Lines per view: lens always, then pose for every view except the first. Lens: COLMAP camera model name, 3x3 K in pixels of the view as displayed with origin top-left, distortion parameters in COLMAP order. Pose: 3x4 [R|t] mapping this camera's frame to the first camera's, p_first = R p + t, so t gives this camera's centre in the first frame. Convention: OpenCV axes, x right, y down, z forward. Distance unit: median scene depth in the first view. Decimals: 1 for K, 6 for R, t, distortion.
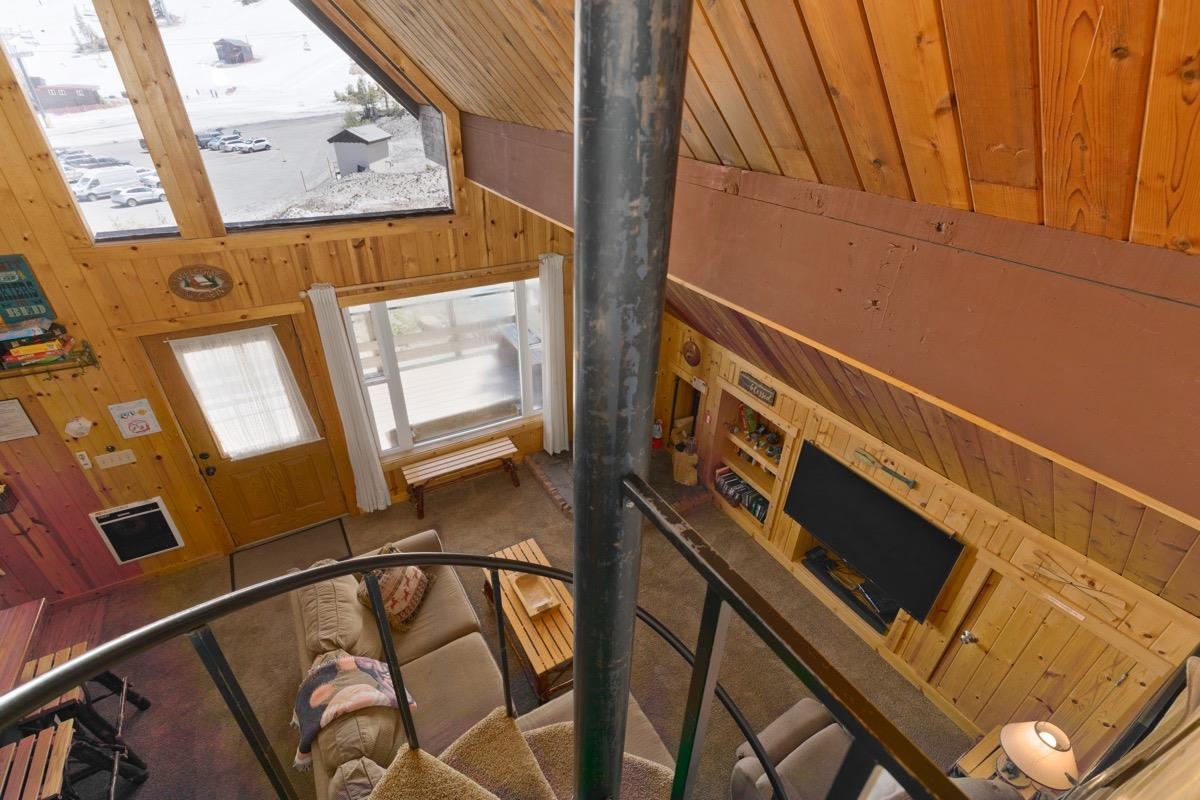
lens RADIAL K [[535.3, 0, 615.9], [0, 535.3, 401.7], [0, 0, 1]] dist [-0.000402, -0.000081]
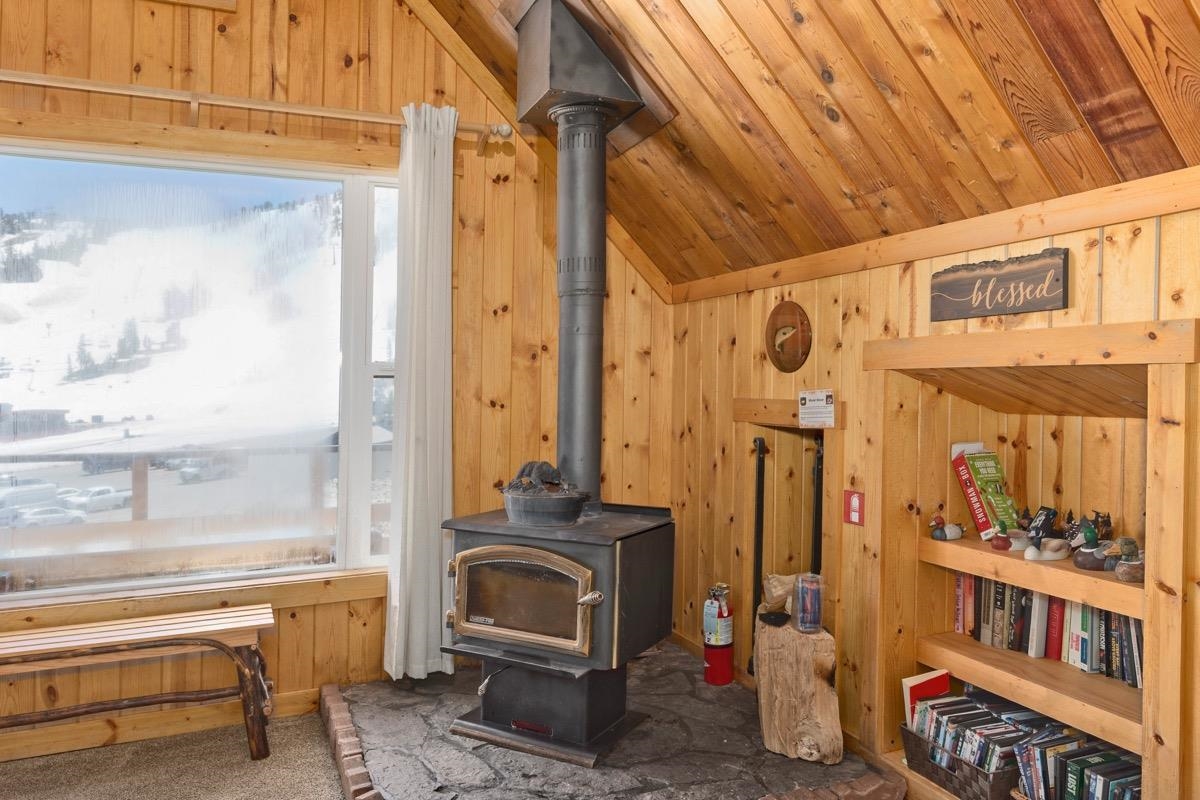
lens RADIAL K [[880.7, 0, 603.6], [0, 880.7, 344.2], [0, 0, 1]] dist [-0.002901, -0.001806]
pose [[0.992005, -0.025685, -0.123555, 0.112757], [-0.042035, 0.855907, -0.515419, 0.272308], [0.118990, 0.516492, 0.847984, 0.602309]]
